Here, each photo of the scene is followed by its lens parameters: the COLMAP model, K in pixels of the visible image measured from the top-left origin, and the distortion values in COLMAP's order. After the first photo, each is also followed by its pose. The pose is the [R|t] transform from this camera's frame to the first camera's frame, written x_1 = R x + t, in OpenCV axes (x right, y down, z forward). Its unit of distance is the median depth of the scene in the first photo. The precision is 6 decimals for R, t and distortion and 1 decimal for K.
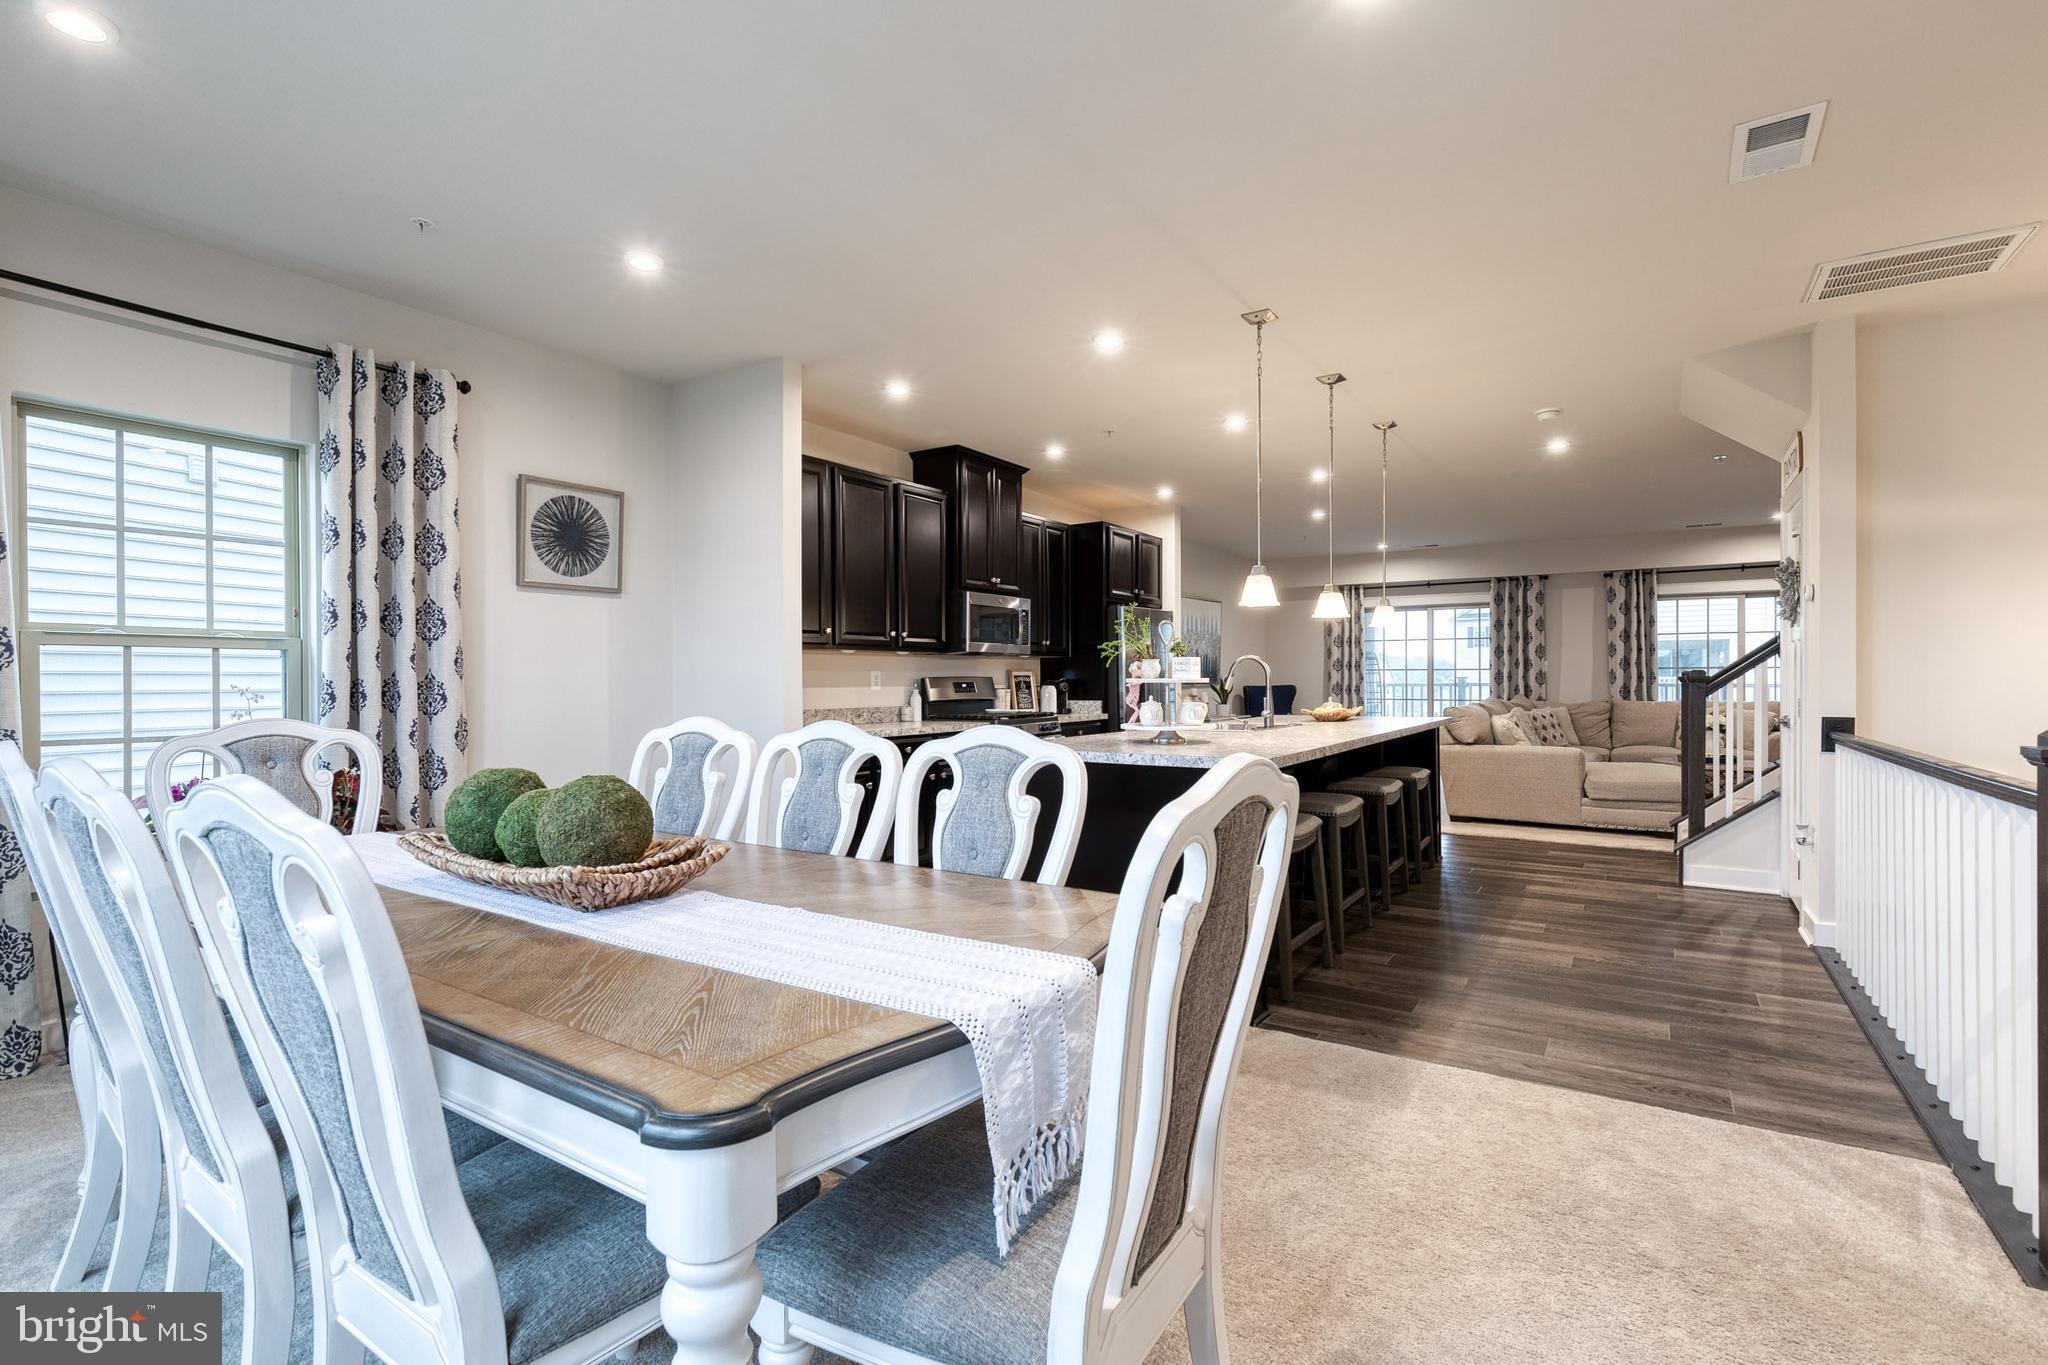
lens RADIAL K [[932.6, 0, 1042.6], [0, 932.6, 681.5], [0, 0, 1]] dist [0.014172, -0.009543]
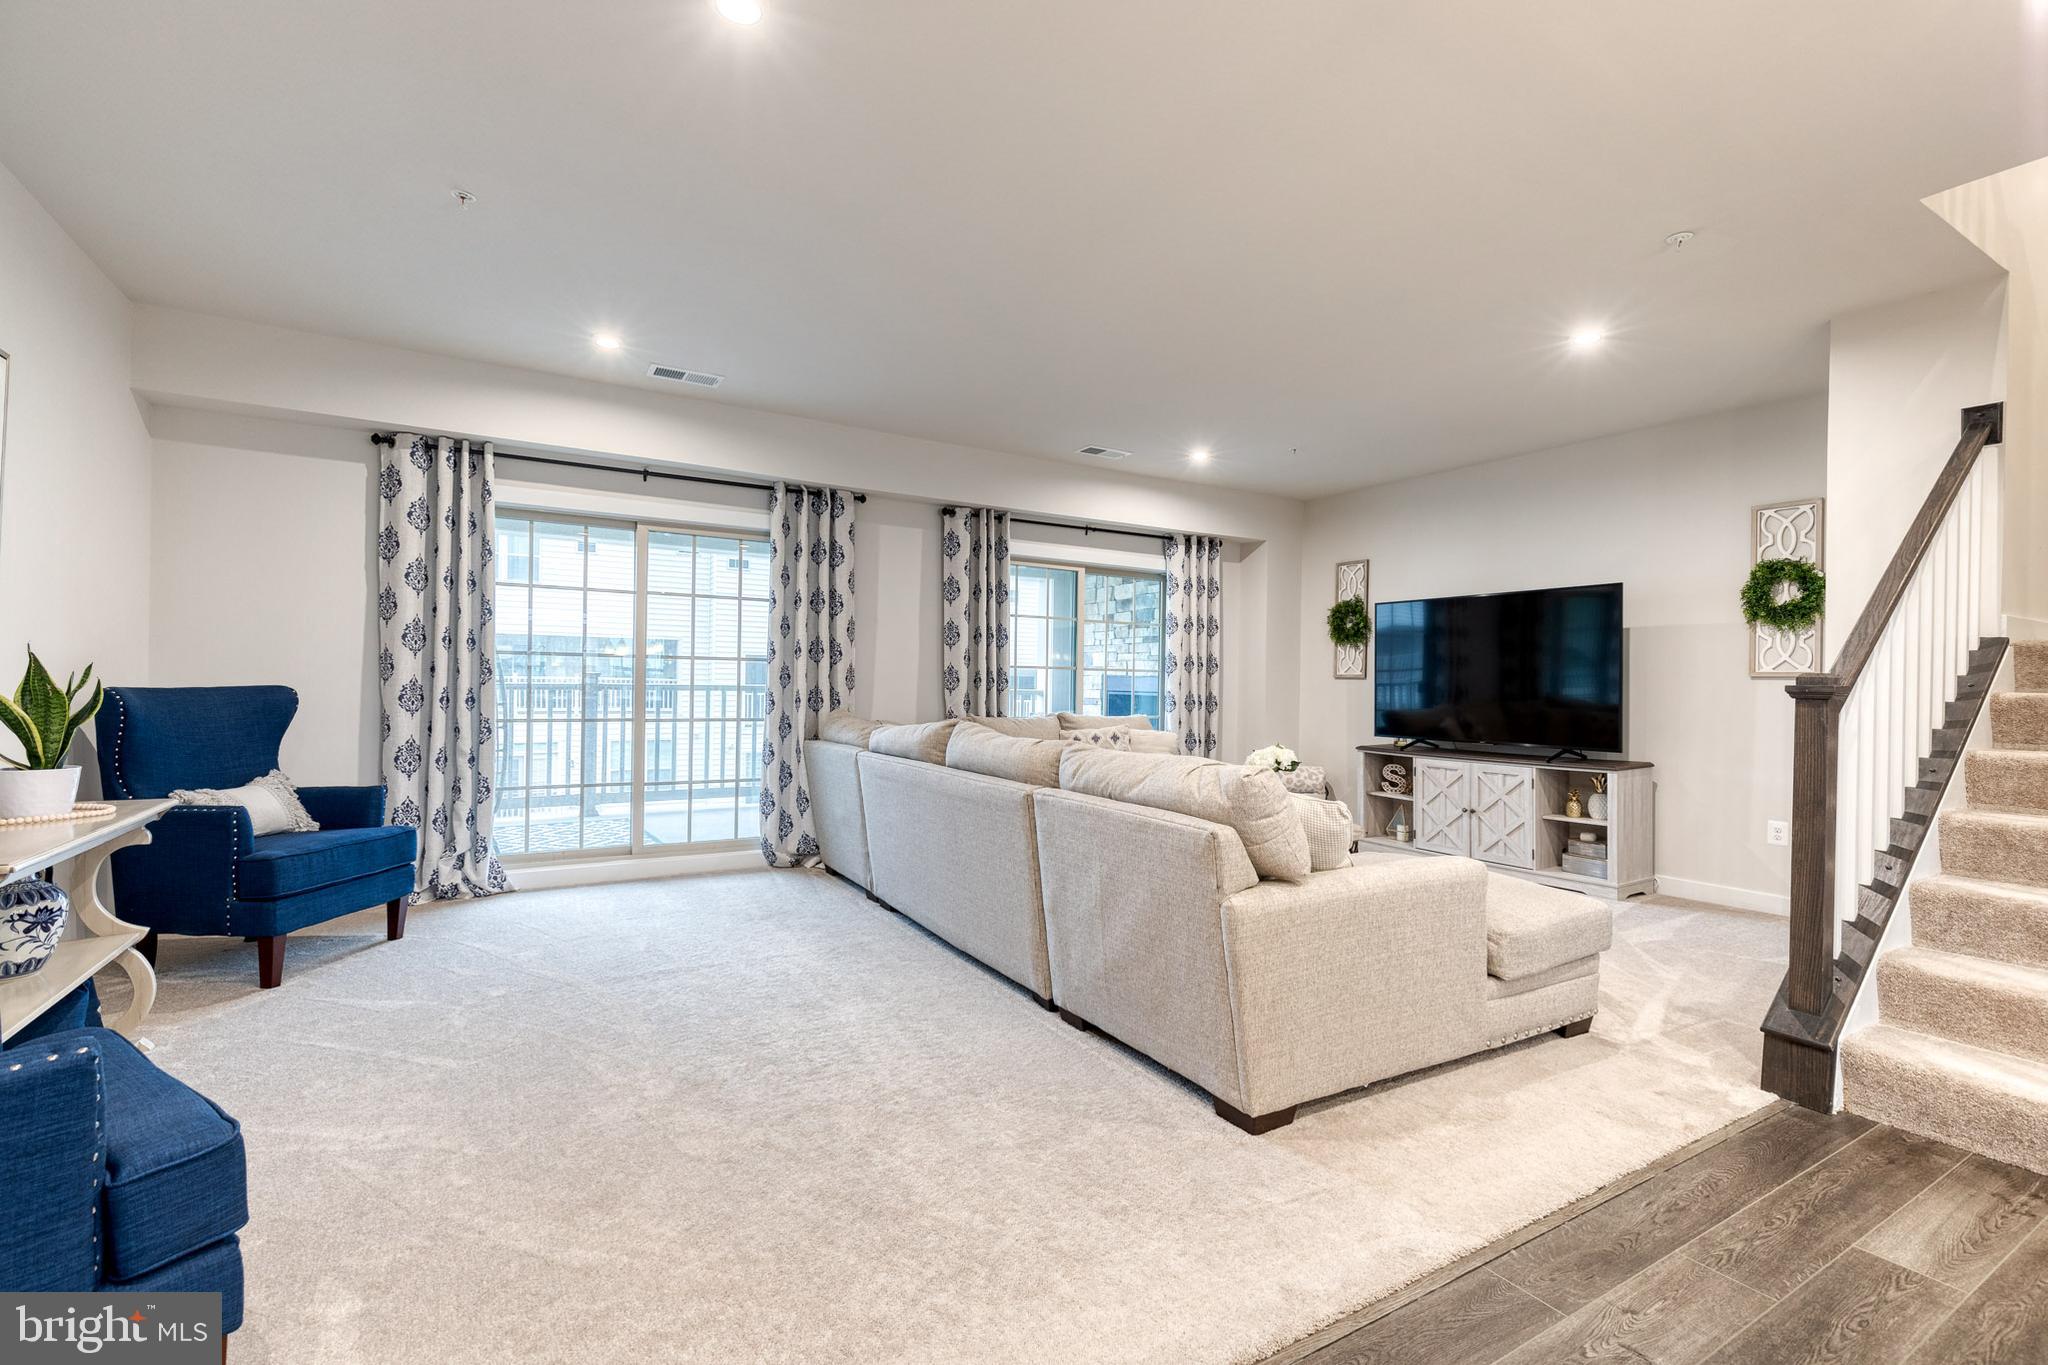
lens RADIAL K [[916.7, 0, 1043.6], [0, 916.7, 683.4], [0, 0, 1]] dist [0.007737, -0.001900]
pose [[0.432490, 0.010875, 0.901573, 0.186240], [-0.014226, 0.999885, -0.005236, 0.001260], [-0.901526, -0.010561, 0.432595, 1.353082]]
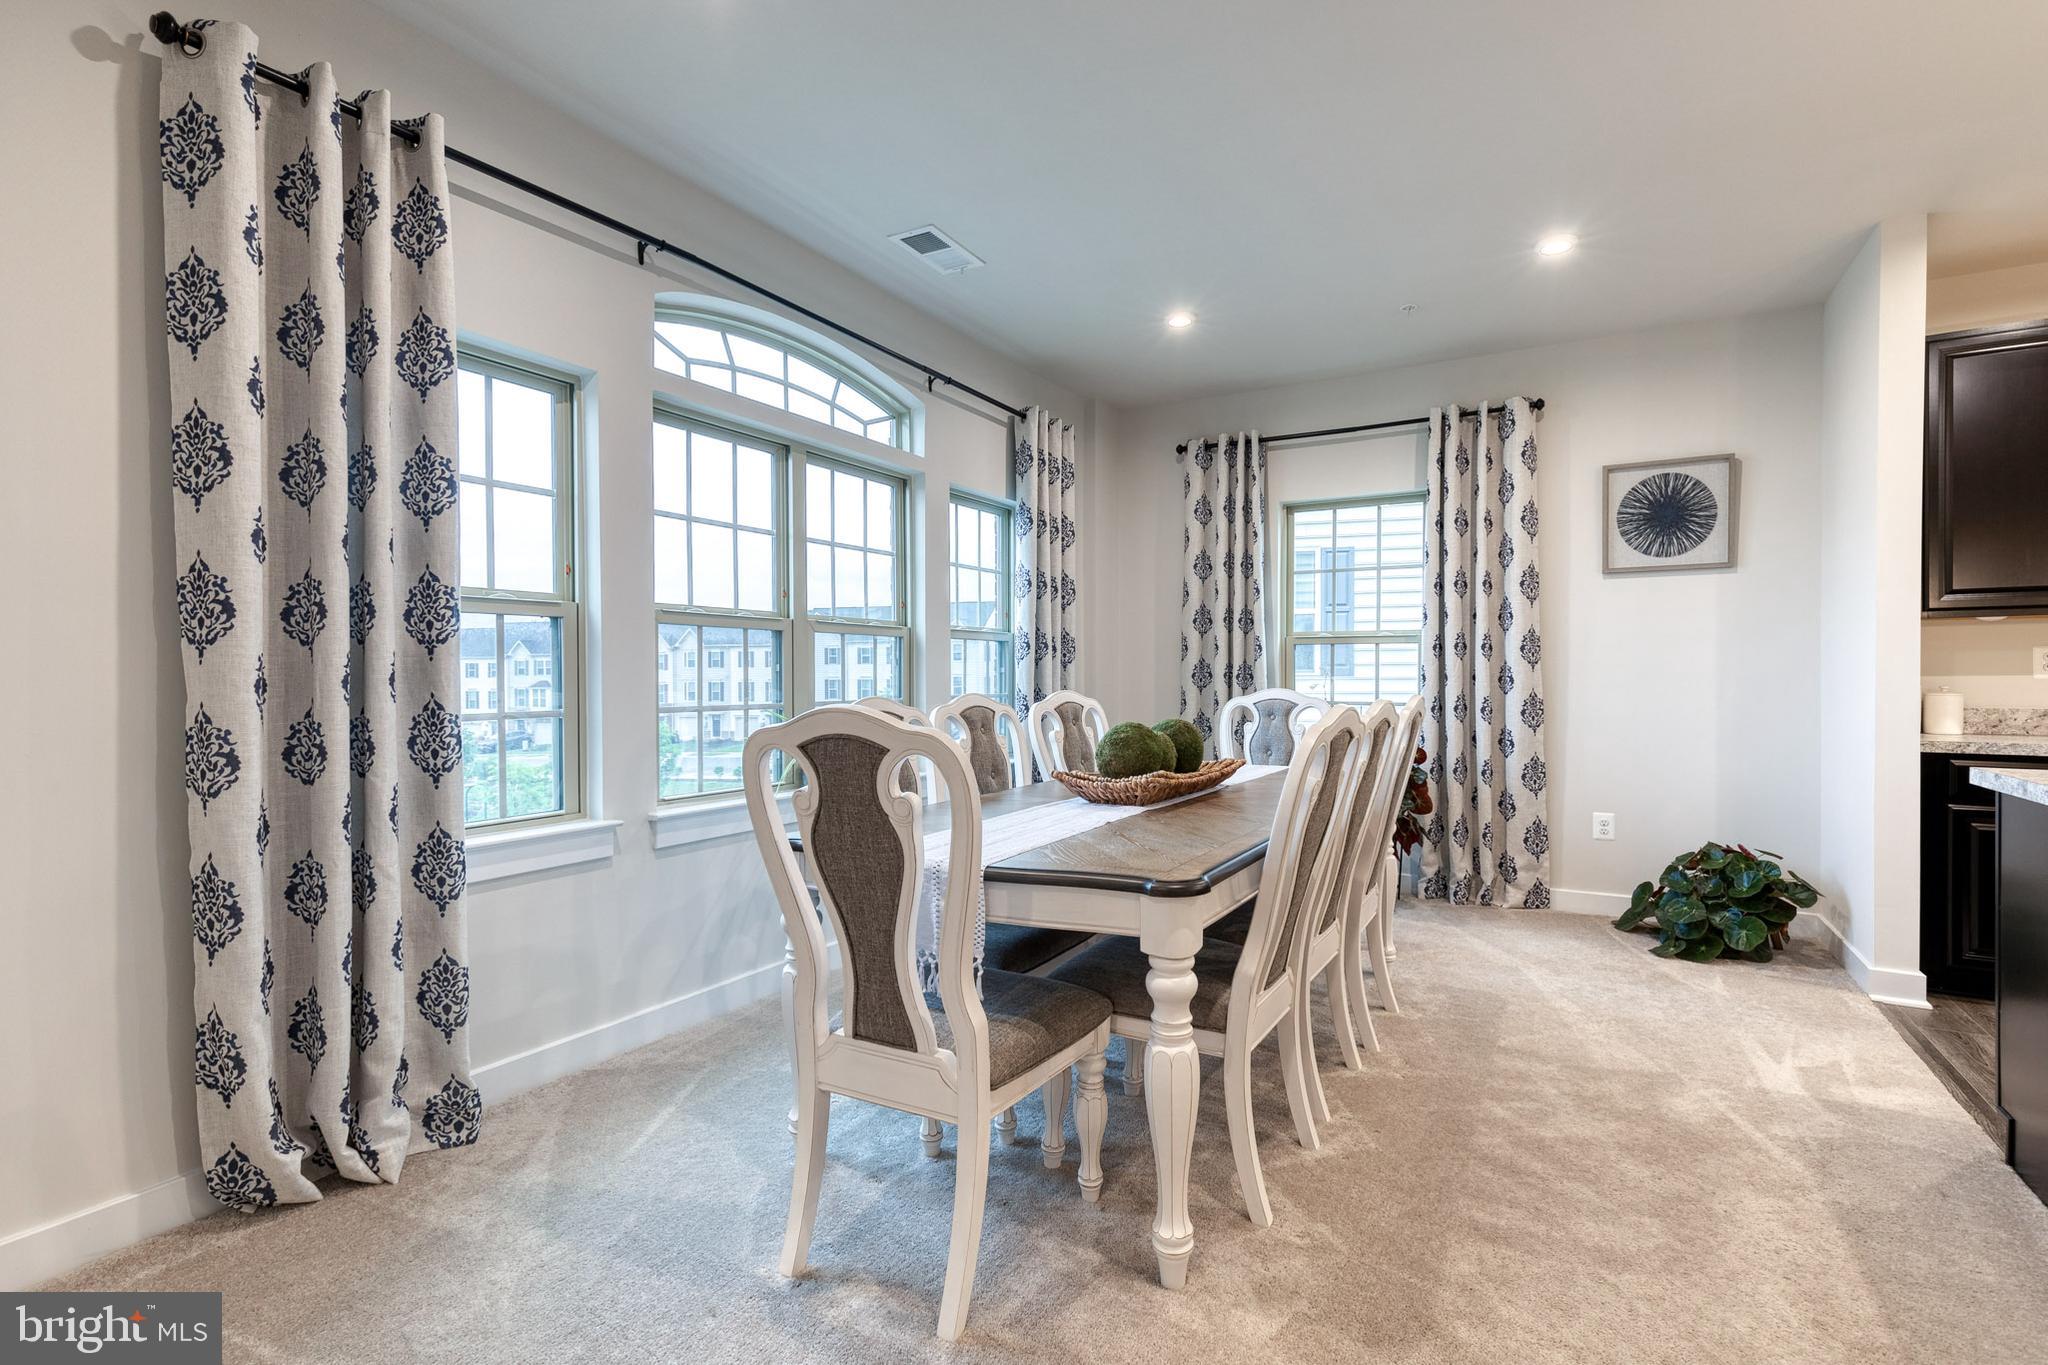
lens RADIAL K [[932.6, 0, 1049.9], [0, 932.6, 677.3], [0, 0, 1]] dist [-0.002957, -0.000528]
pose [[0.054147, 0.006809, -0.998510, 0.355887], [-0.002094, 0.999975, 0.006706, 0.005873], [0.998531, 0.001727, 0.054160, 0.264698]]
